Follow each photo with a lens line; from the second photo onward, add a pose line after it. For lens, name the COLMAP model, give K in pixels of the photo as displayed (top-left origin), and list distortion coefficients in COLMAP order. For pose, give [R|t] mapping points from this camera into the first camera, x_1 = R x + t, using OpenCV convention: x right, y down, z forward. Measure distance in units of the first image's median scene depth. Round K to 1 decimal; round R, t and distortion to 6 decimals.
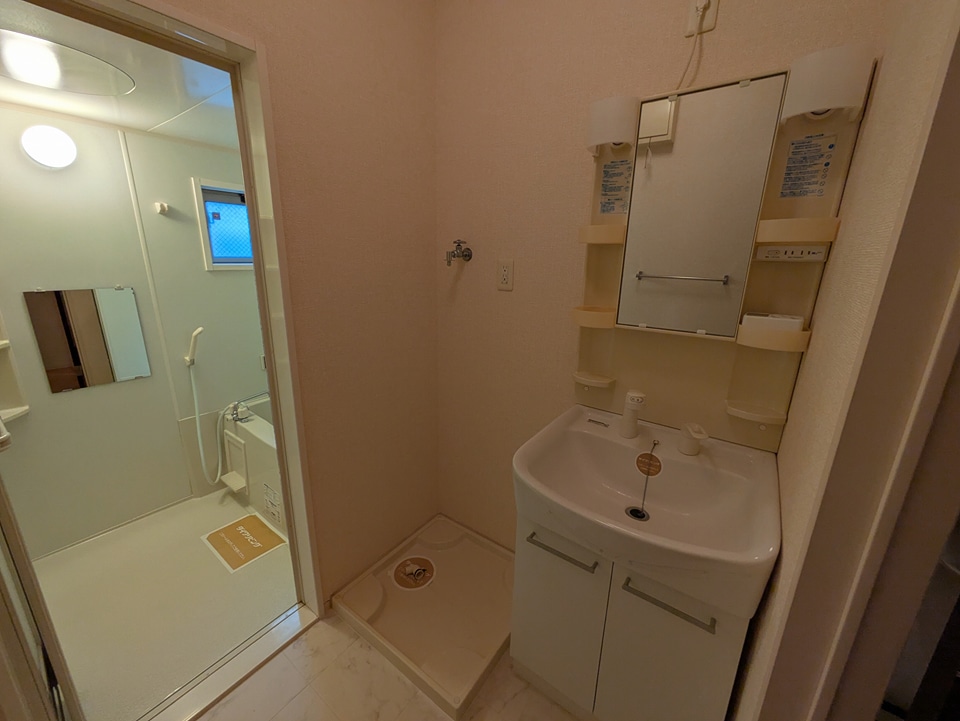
lens RADIAL K [[381.1, 0, 481.6], [0, 381.1, 362.3], [0, 0, 1]] dist [-0.000731, -0.000284]
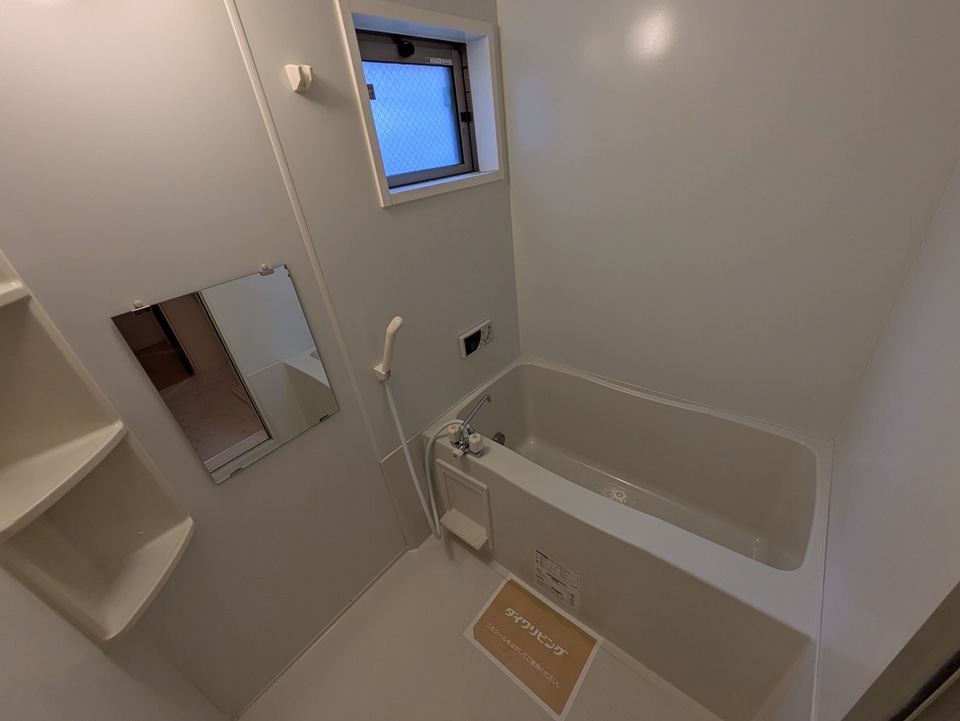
lens RADIAL K [[381.1, 0, 475.0], [0, 381.1, 359.0], [0, 0, 1]] dist [-0.000731, -0.000284]
pose [[0.987827, -0.094064, -0.123893, -0.541059], [0.121740, 0.963282, 0.239304, -0.146263], [0.096834, -0.251474, 0.963008, 0.441514]]
